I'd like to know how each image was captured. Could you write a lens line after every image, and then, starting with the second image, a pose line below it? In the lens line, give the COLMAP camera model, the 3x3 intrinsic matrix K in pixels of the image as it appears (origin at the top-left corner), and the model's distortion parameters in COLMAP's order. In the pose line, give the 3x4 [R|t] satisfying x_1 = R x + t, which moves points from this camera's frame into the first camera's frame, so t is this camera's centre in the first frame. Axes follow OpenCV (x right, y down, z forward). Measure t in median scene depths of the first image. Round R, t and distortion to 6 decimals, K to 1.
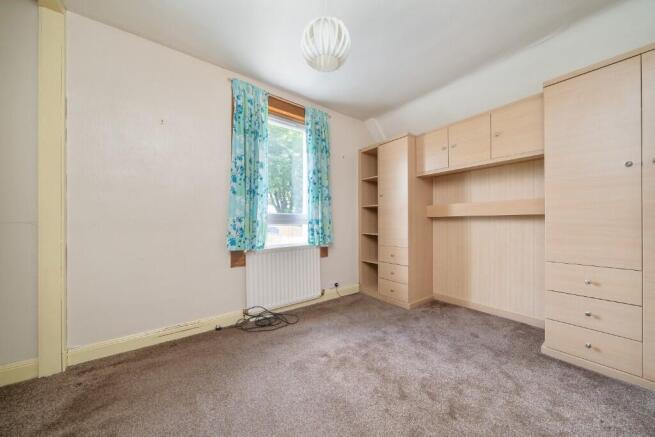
lens RADIAL K [[221.4, 0, 327.5], [0, 221.4, 218.5], [0, 0, 1]] dist [-0.017651, -0.000020]
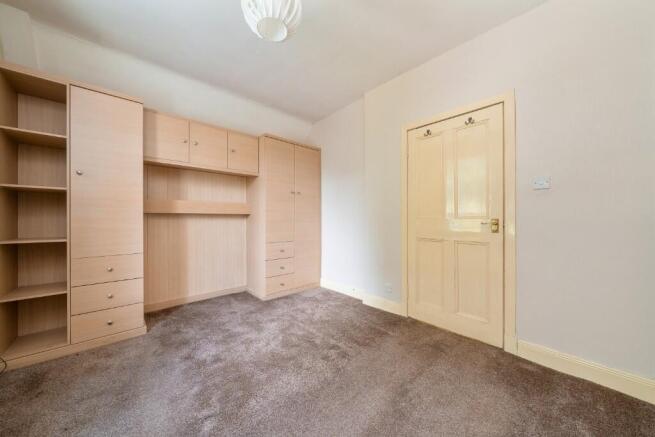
lens RADIAL K [[221.4, 0, 327.5], [0, 221.4, 218.5], [0, 0, 1]] dist [-0.017651, -0.000020]
pose [[-0.095737, 0.004287, 0.995397, -0.552946], [-0.013465, 0.999894, -0.005601, 0.011008], [-0.995316, -0.013939, -0.095669, 0.561451]]
